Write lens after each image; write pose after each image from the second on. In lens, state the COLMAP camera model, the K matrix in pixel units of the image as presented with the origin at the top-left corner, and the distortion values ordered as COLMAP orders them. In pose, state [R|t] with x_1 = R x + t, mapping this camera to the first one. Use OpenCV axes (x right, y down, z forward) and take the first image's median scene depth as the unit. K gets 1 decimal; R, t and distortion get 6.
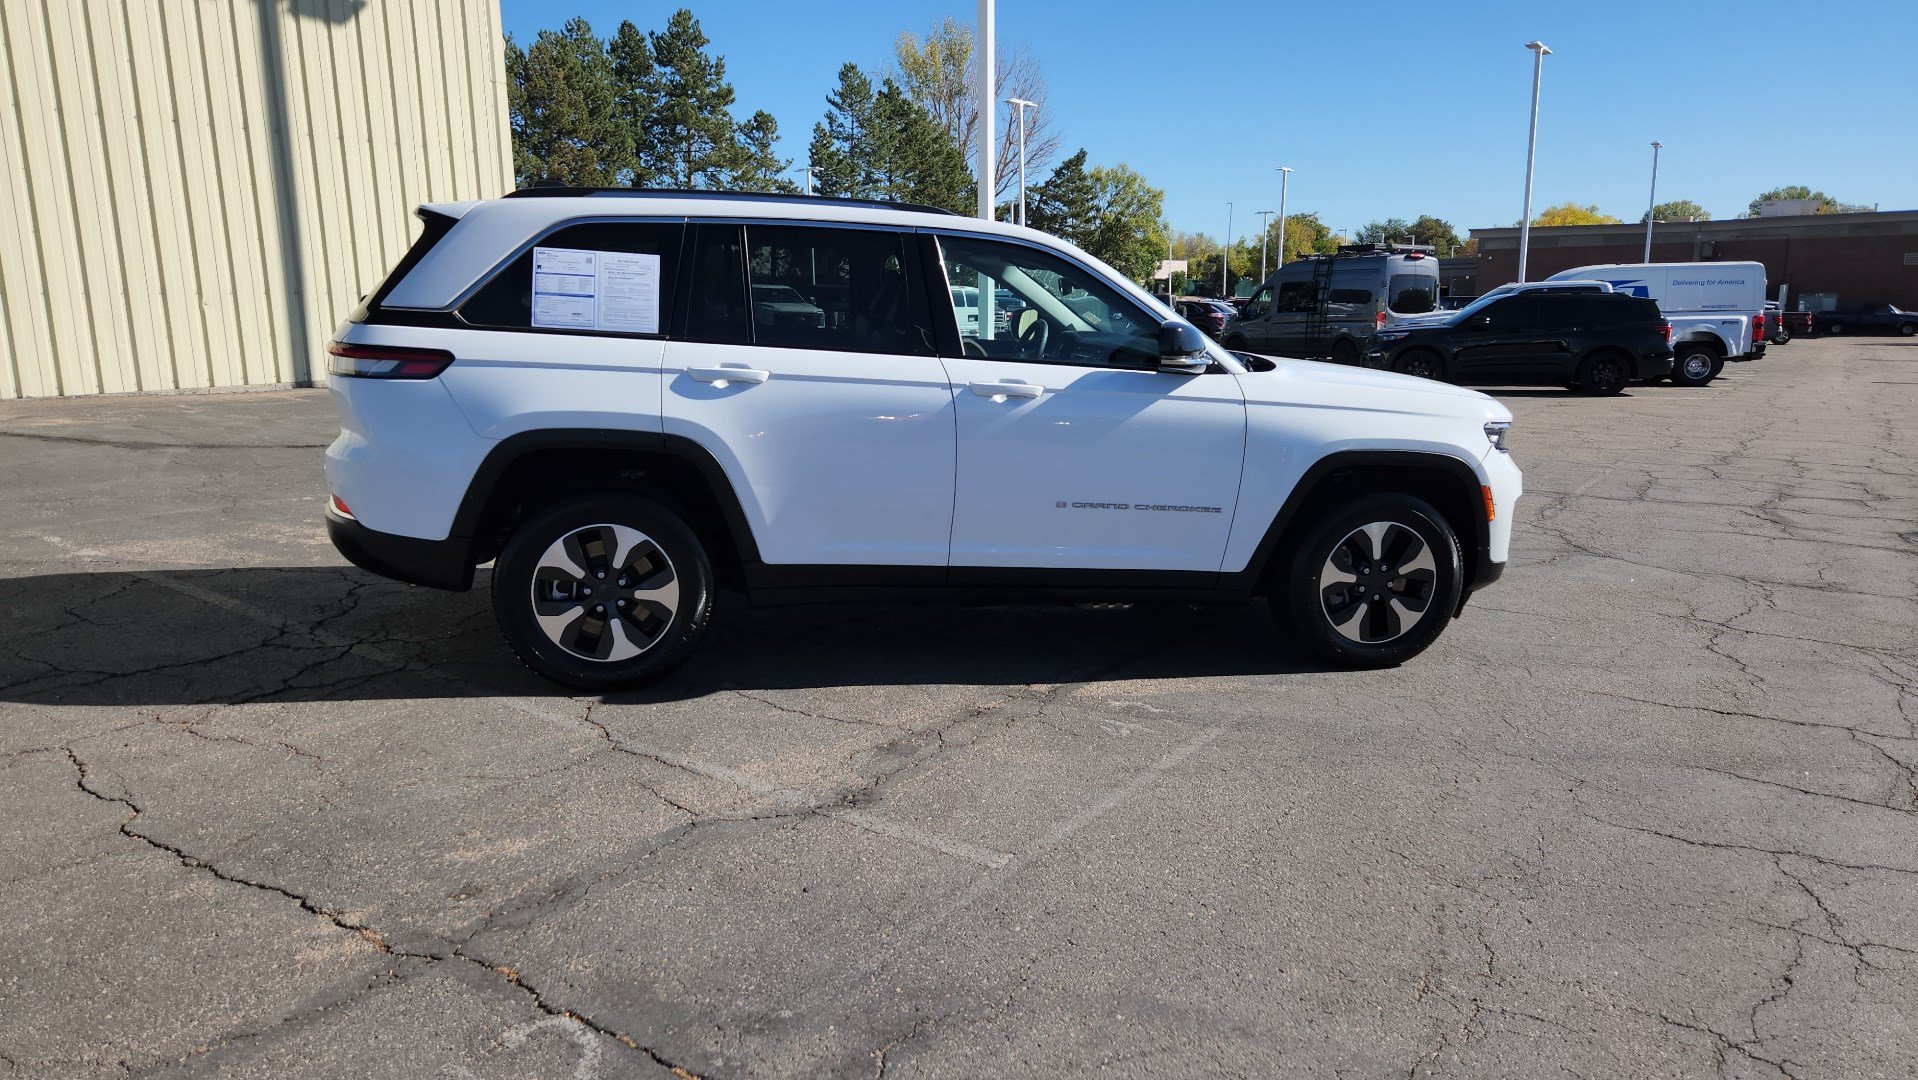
lens RADIAL K [[1276.9, 0, 933.0], [0, 1276.9, 553.7], [0, 0, 1]] dist [0.074002, -0.058168]
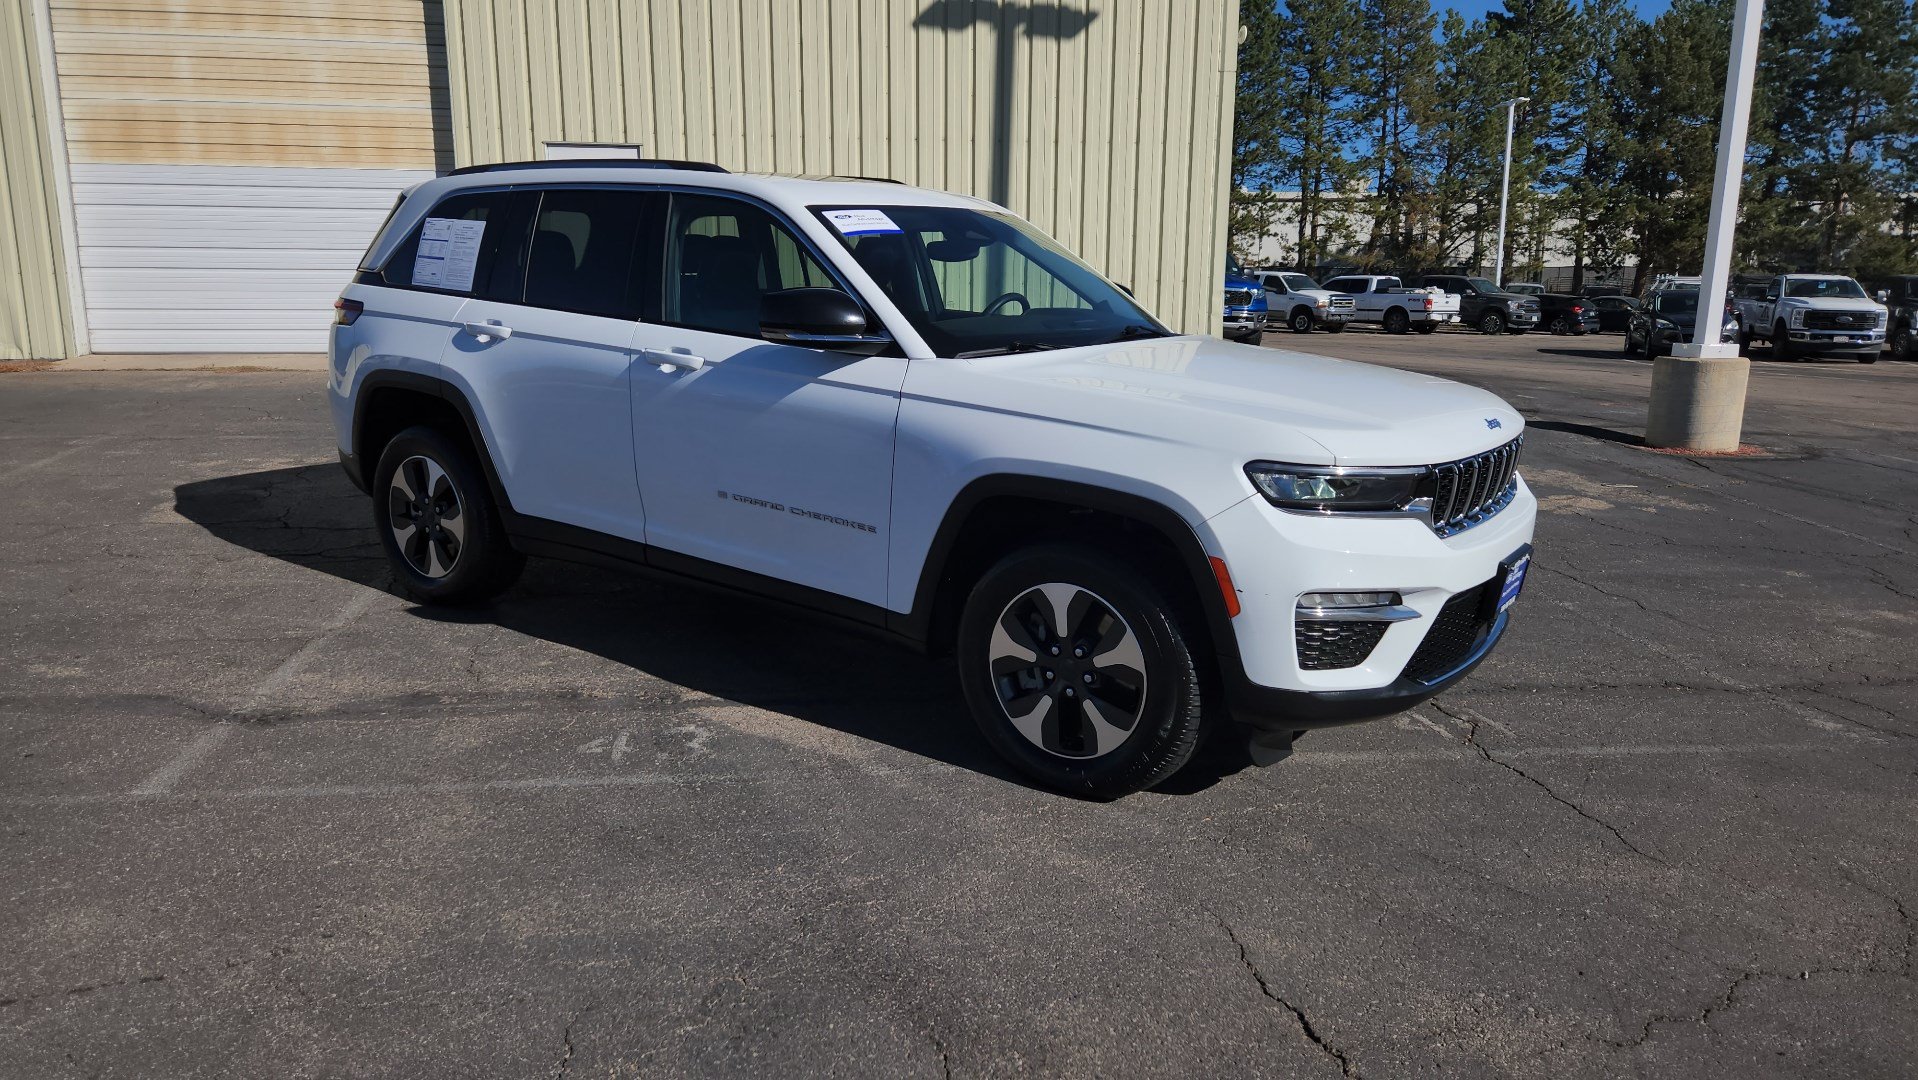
lens RADIAL K [[1276.9, 0, 933.0], [0, 1276.9, 553.7], [0, 0, 1]] dist [0.074002, -0.058168]
pose [[0.681432, 0.155106, -0.715257, 0.787553], [-0.155342, 0.985670, 0.065749, -0.074484], [0.715206, 0.066306, 0.695762, 0.467326]]
